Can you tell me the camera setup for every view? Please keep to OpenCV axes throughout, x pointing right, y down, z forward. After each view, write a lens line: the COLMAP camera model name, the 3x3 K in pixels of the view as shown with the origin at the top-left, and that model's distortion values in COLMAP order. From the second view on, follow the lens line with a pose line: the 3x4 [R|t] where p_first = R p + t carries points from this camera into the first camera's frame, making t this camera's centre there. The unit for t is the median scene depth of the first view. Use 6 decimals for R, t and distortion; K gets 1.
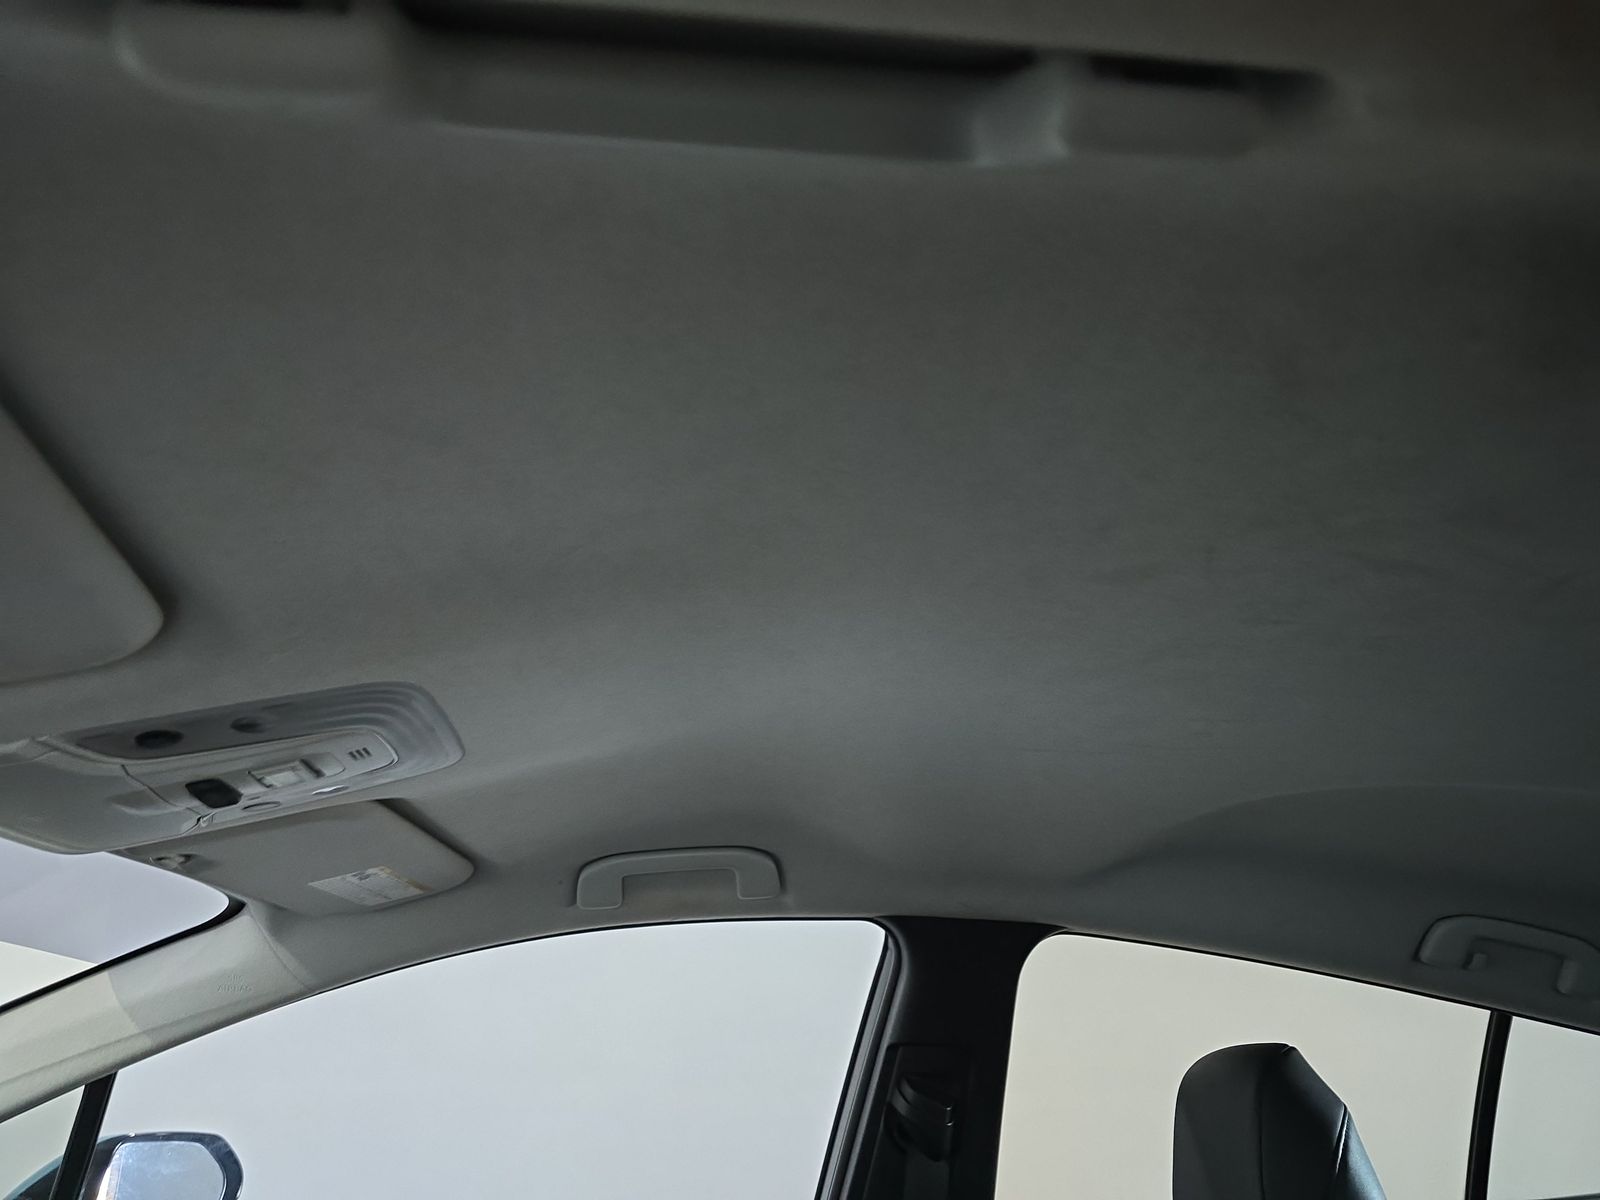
lens RADIAL K [[1075.7, 0, 800.0], [0, 1075.7, 600.0], [0, 0, 1]] dist [0.031881, -0.034865]
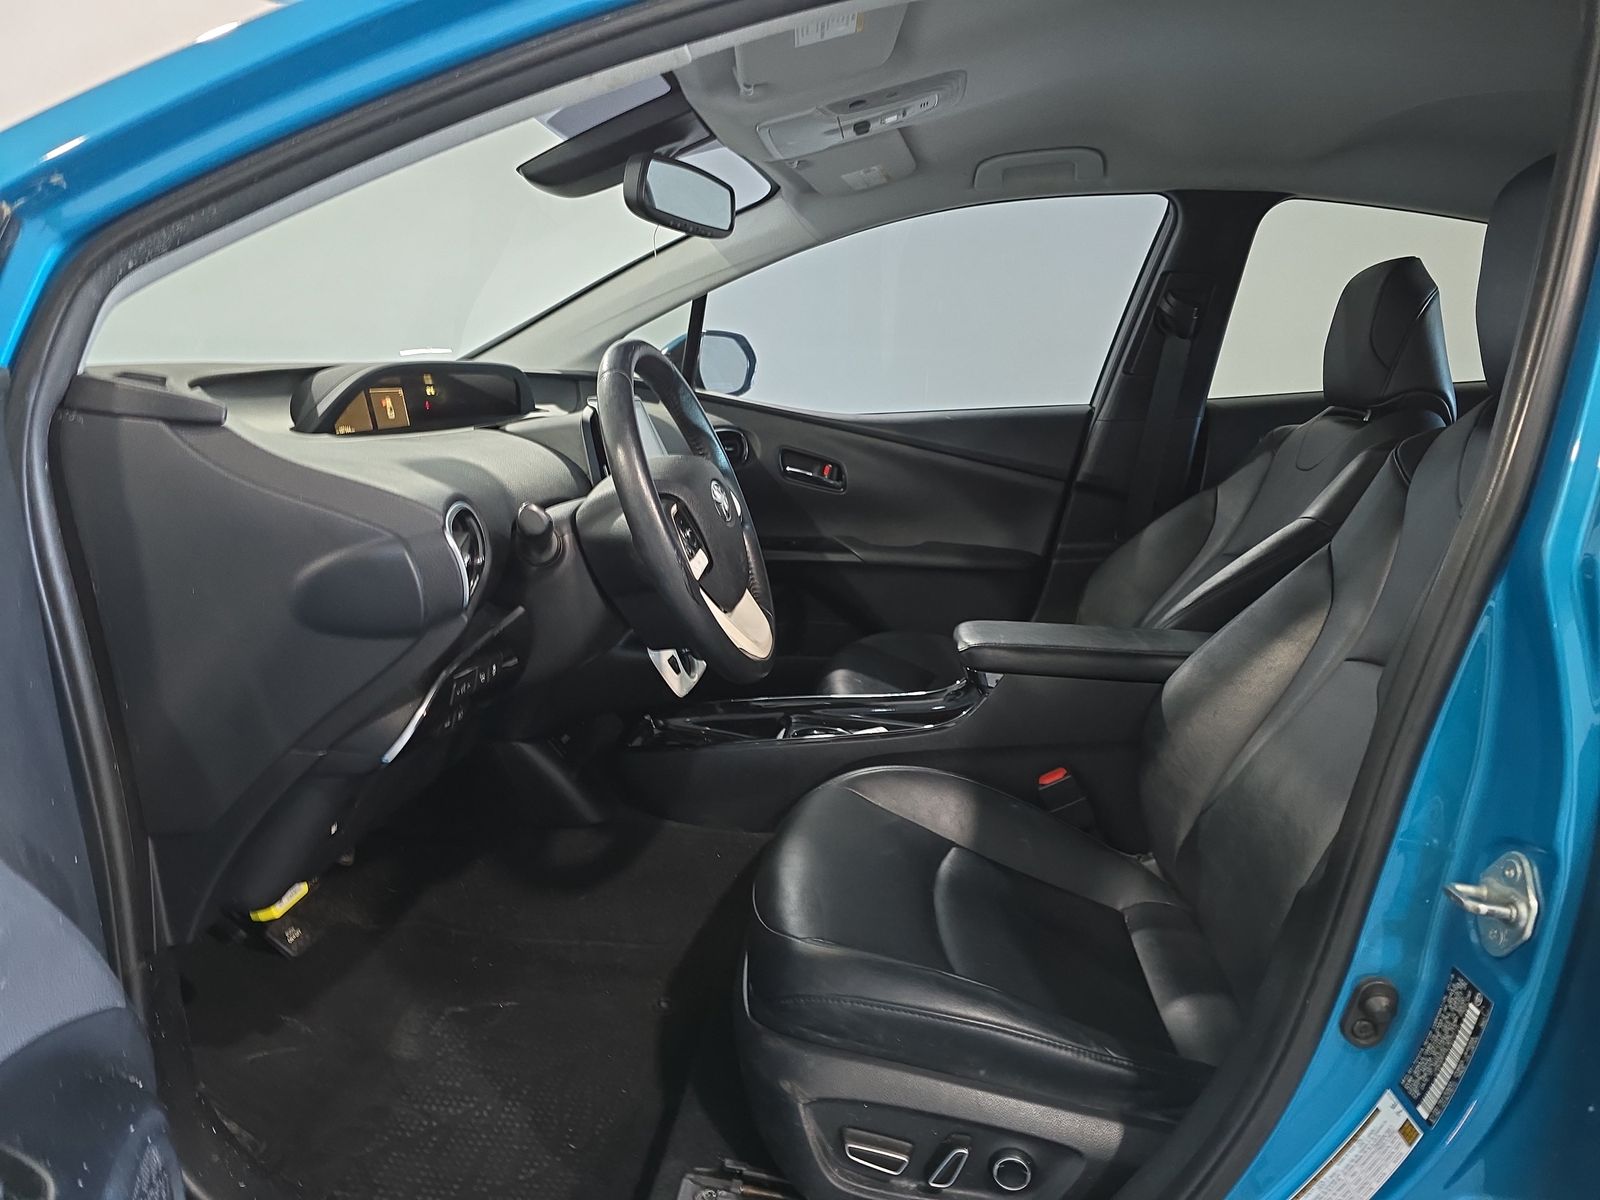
lens RADIAL K [[1075.7, 0, 800.0], [0, 1075.7, 600.0], [0, 0, 1]] dist [0.031881, -0.034865]
pose [[0.981046, 0.048168, -0.187695, -0.124607], [0.070461, 0.813637, 0.577088, -0.164374], [0.180512, -0.579374, 0.794821, -0.678664]]
